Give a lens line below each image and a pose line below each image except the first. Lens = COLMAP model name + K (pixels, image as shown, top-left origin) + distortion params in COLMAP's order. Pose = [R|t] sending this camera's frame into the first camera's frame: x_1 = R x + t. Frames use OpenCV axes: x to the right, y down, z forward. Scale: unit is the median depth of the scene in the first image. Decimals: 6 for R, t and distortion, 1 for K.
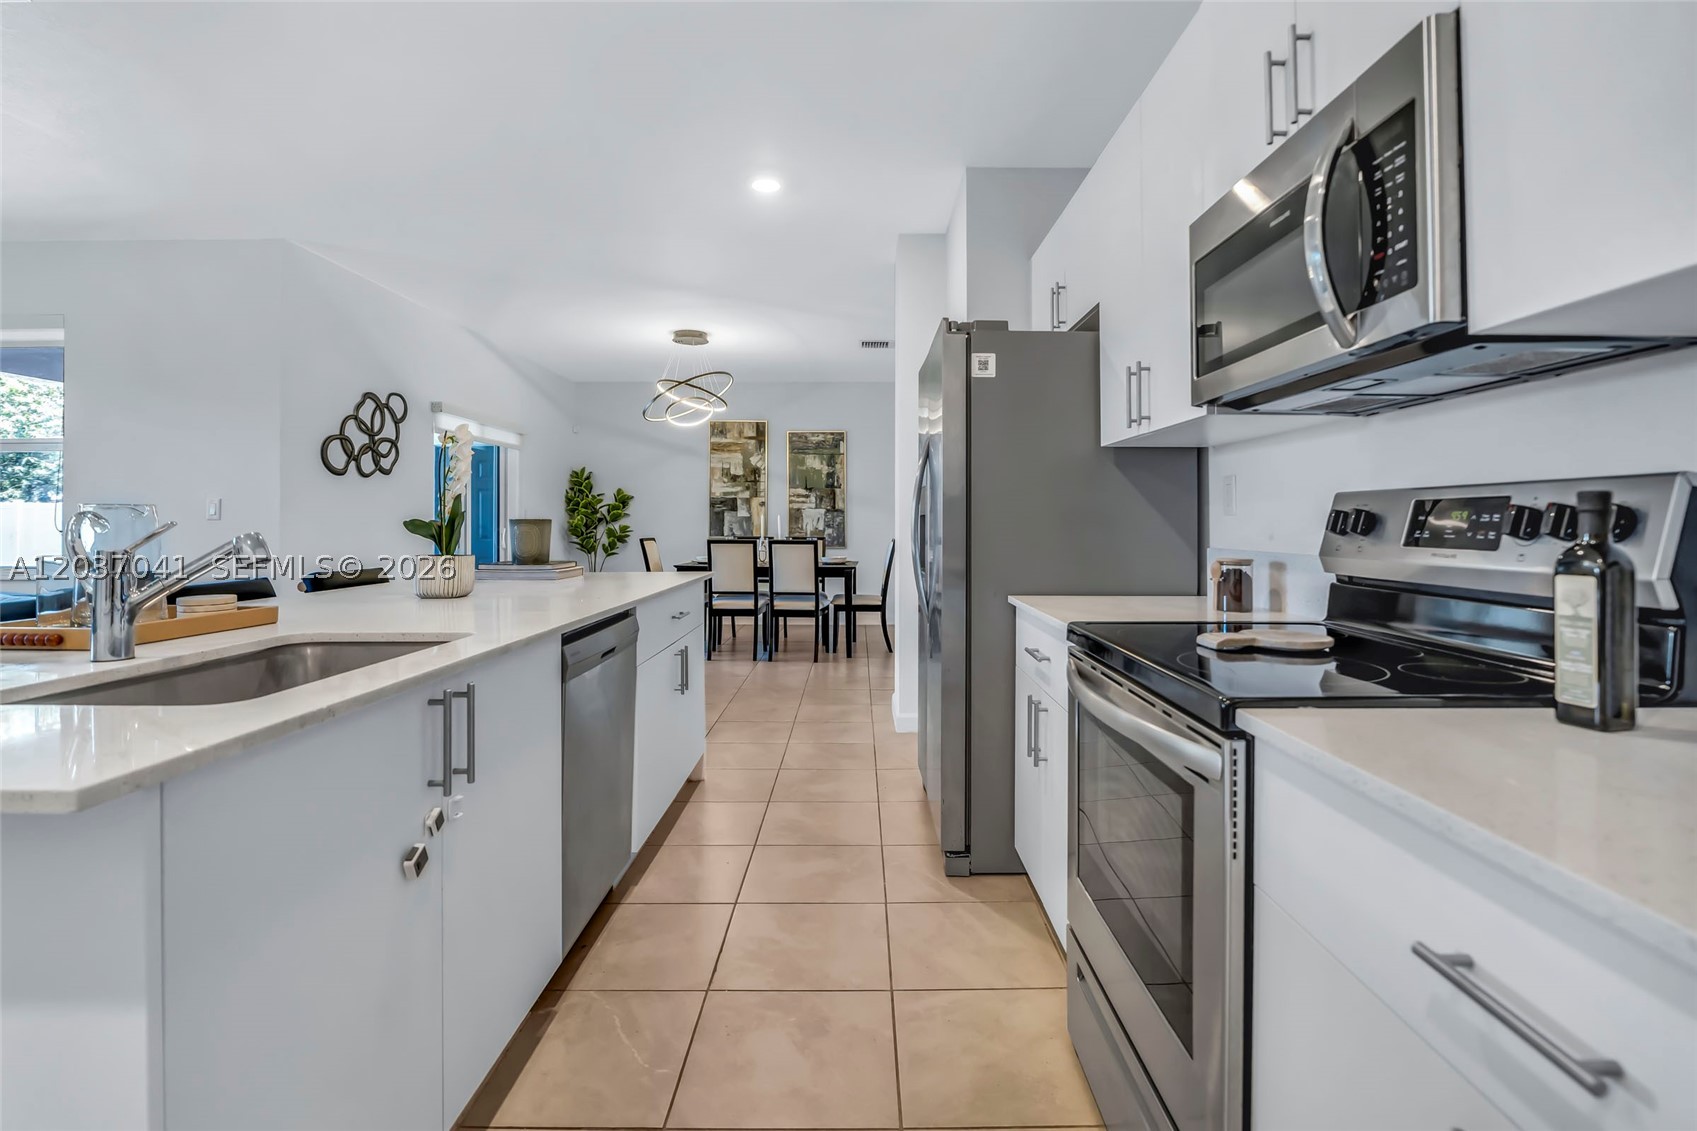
lens RADIAL K [[814.1, 0, 864.4], [0, 814.1, 513.2], [0, 0, 1]] dist [-0.016826, 0.000563]
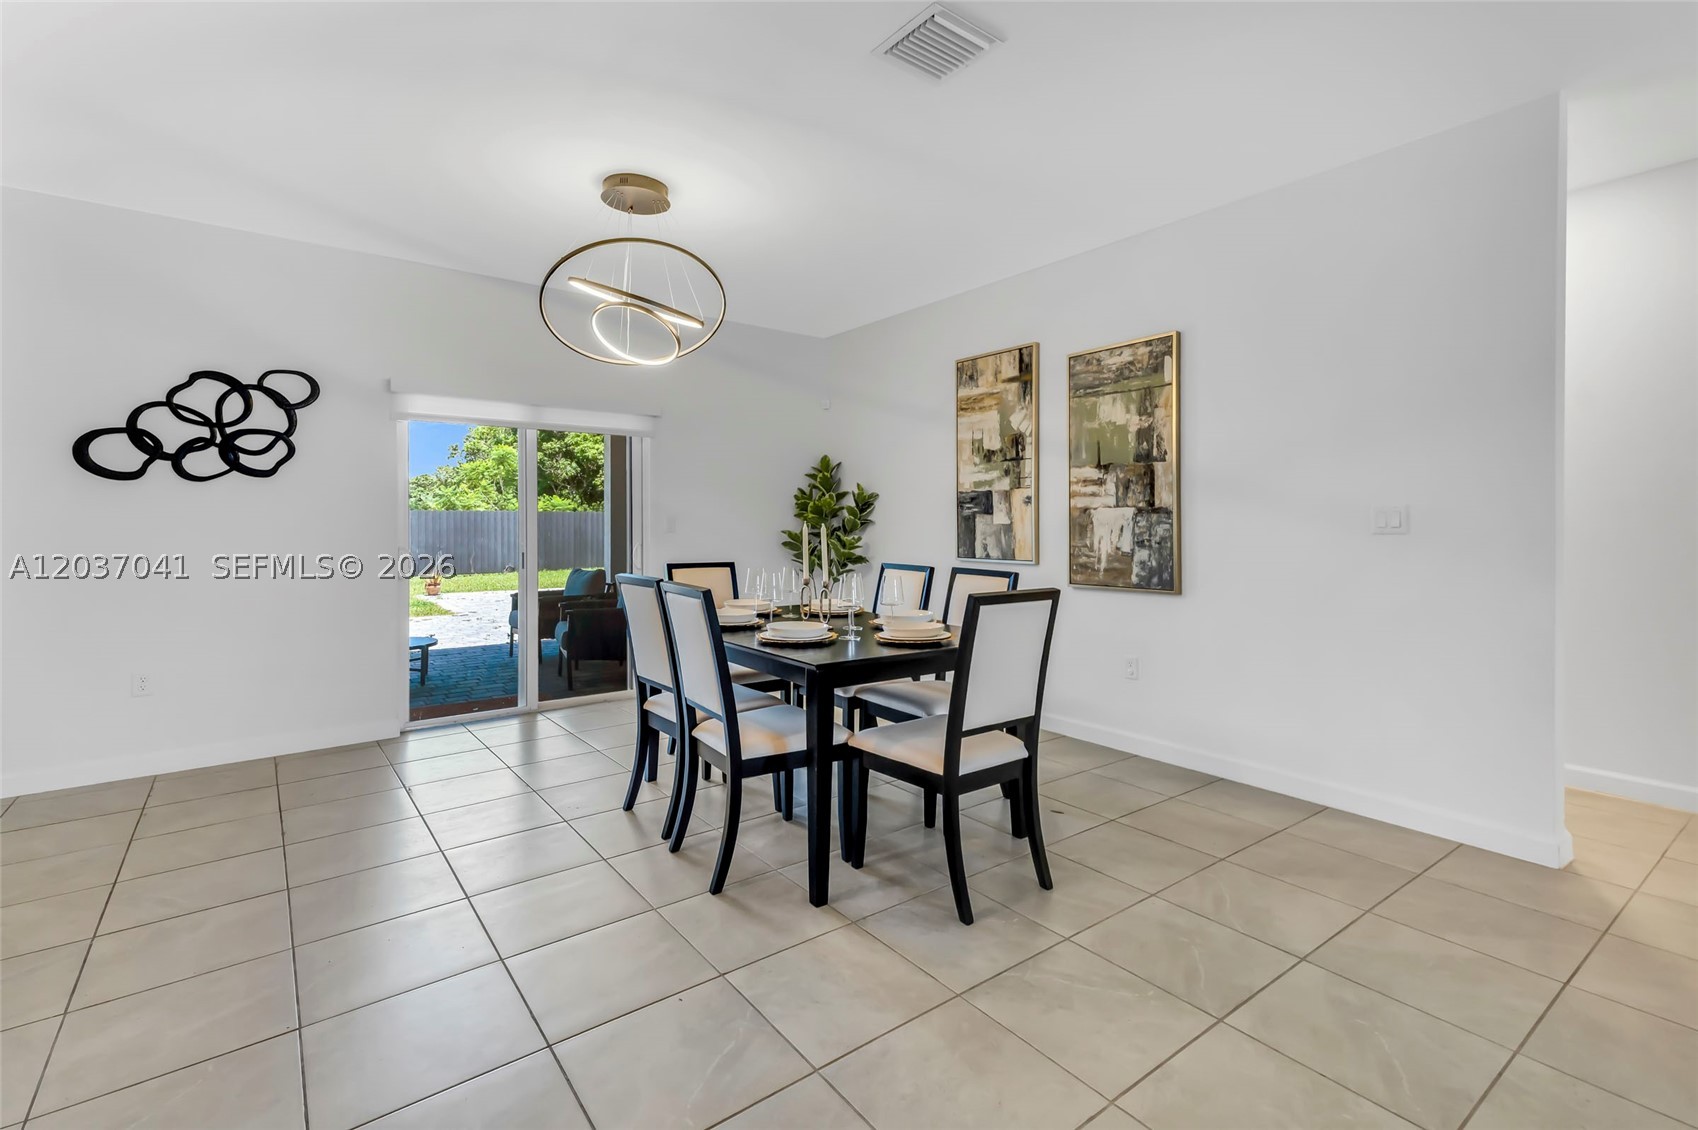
lens RADIAL K [[773.5, 0, 845.4], [0, 773.5, 523.0], [0, 0, 1]] dist [0.047675, 0.000536]
pose [[0.594940, -0.002771, -0.803765, 0.278929], [0.011225, 0.999925, 0.004861, -0.000337], [0.803692, -0.011914, 0.594927, 0.787168]]
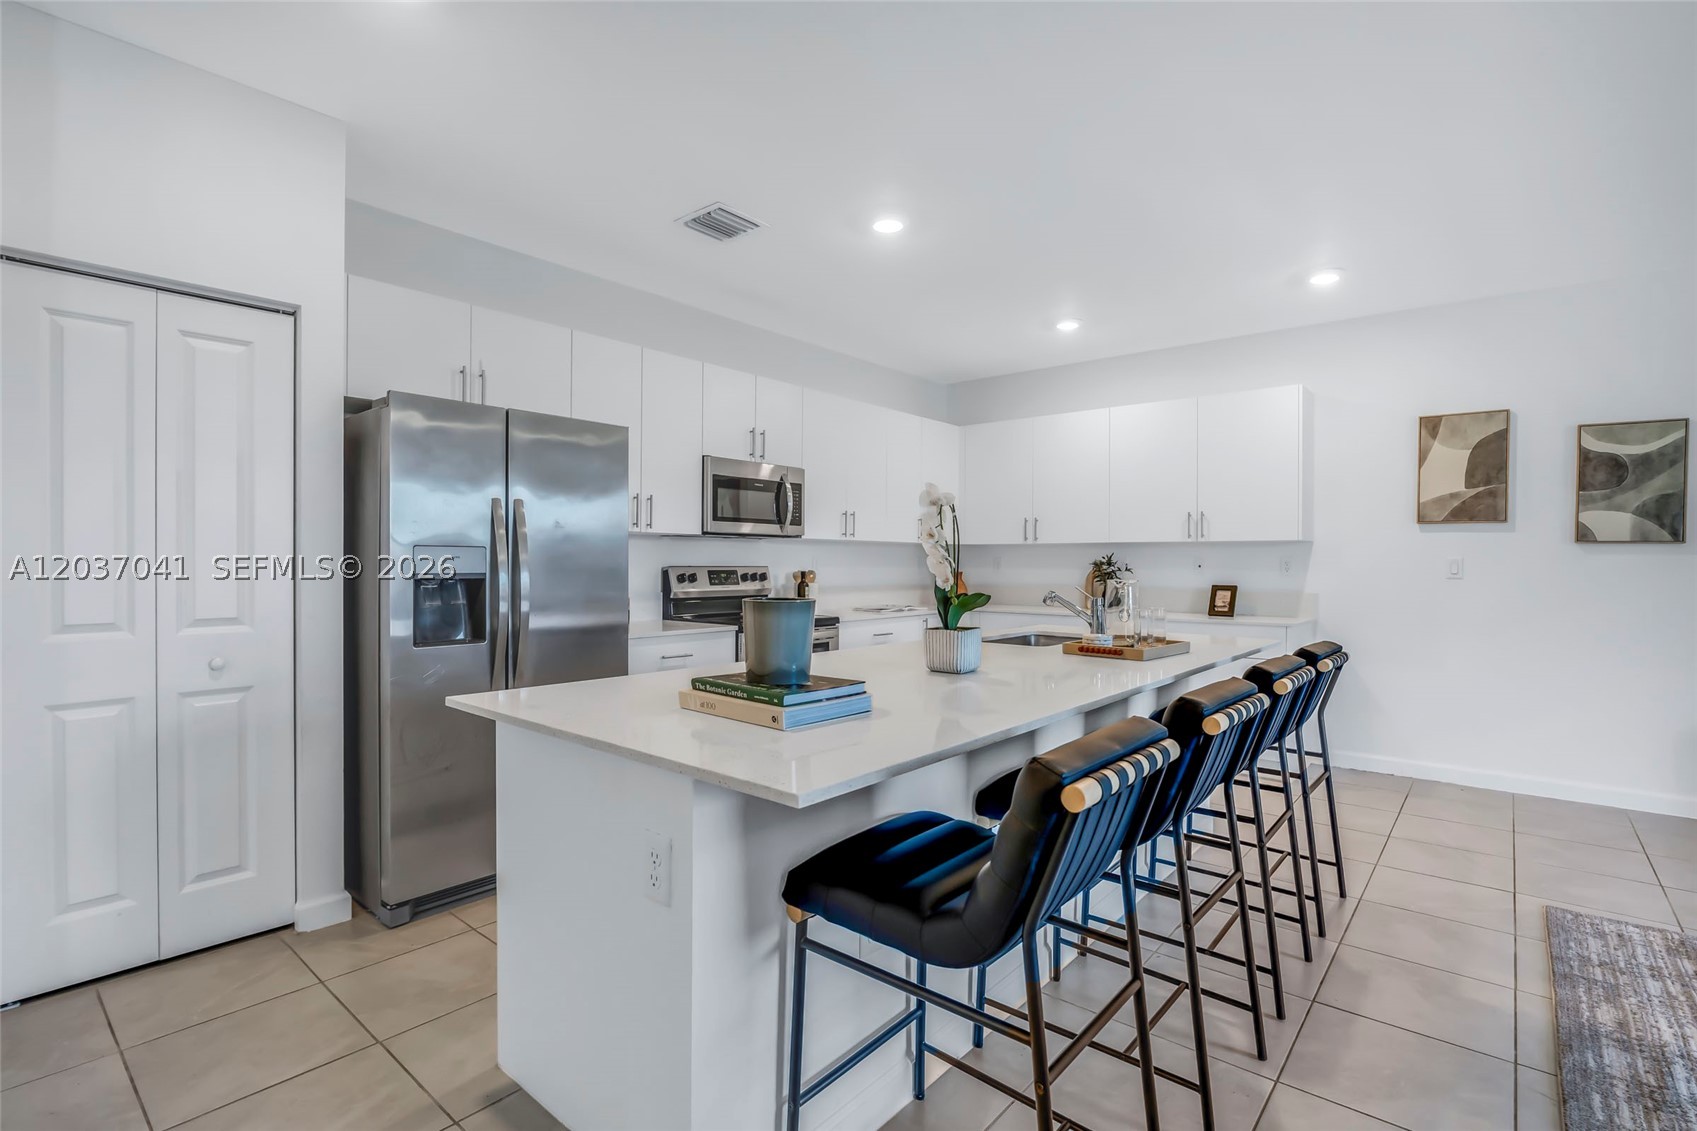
lens RADIAL K [[788.4, 0, 848.5], [0, 788.4, 565.5], [0, 0, 1]] dist [-0.022571, 0.000327]
pose [[-0.759900, -0.010012, 0.649963, -0.372455], [-0.014822, 0.999888, -0.001927, -0.008050], [-0.649871, -0.011098, -0.759964, 0.647795]]
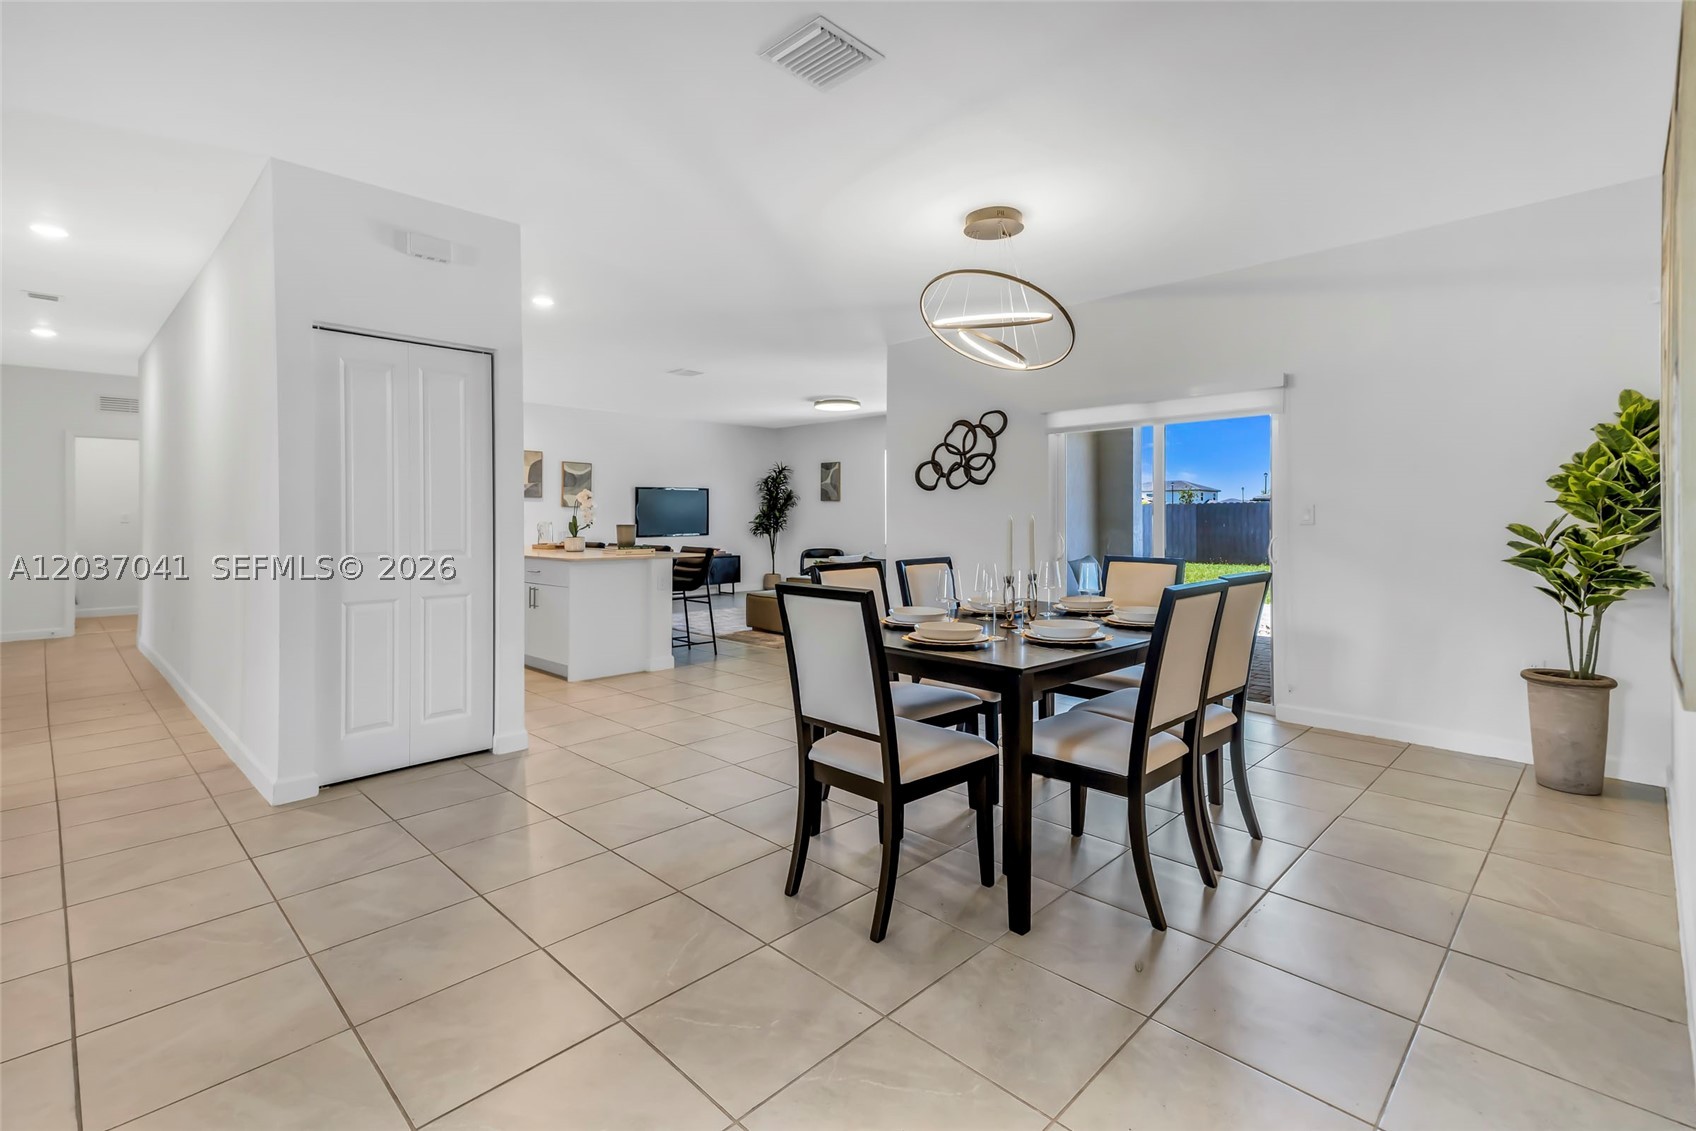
lens RADIAL K [[764.5, 0, 845.9], [0, 764.5, 524.9], [0, 0, 1]] dist [0.031449, -0.000822]
pose [[-0.704014, 0.007699, -0.710145, 0.266998], [0.011144, 0.999938, -0.000206, 0.007486], [0.710099, -0.008059, -0.704056, 1.297870]]
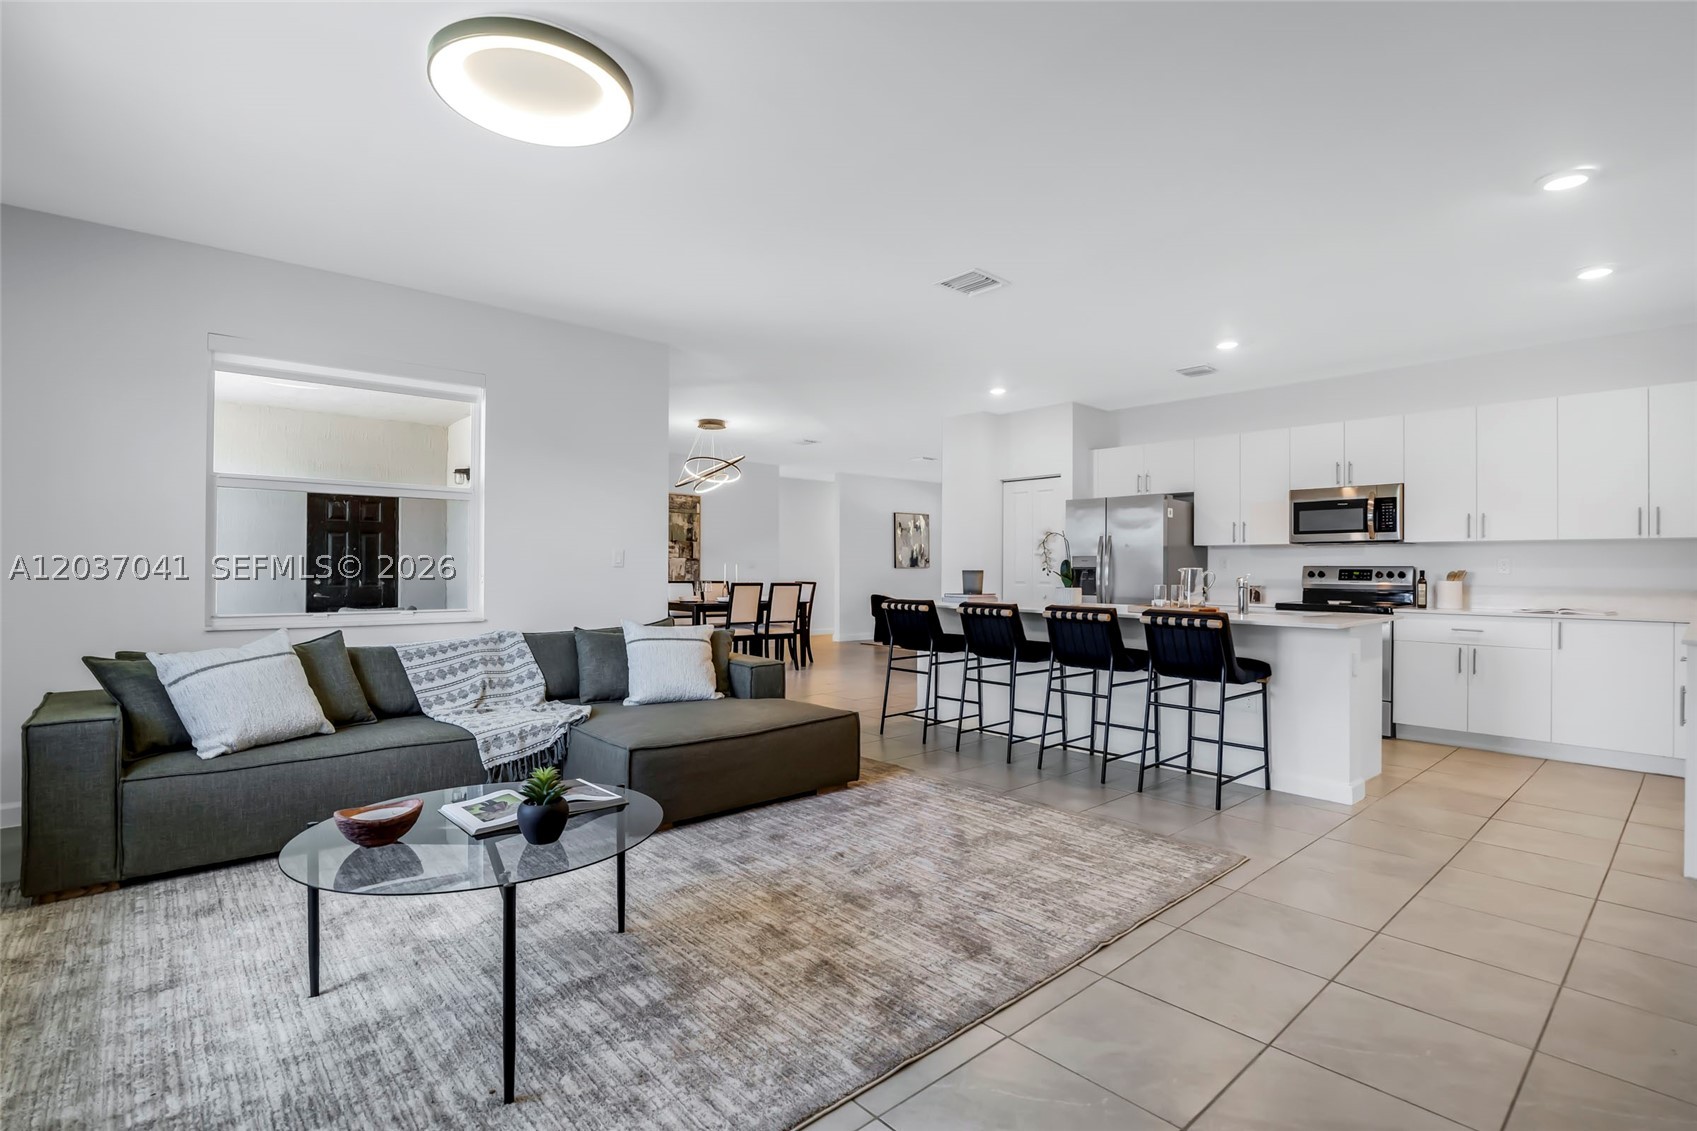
lens RADIAL K [[795.3, 0, 858.6], [0, 795.3, 563.1], [0, 0, 1]] dist [-0.020549, 0.001218]
pose [[0.742422, 0.009320, 0.669868, -0.860110], [-0.013886, 0.999902, 0.001479, -0.004082], [-0.669789, -0.010400, 0.742479, -0.081195]]
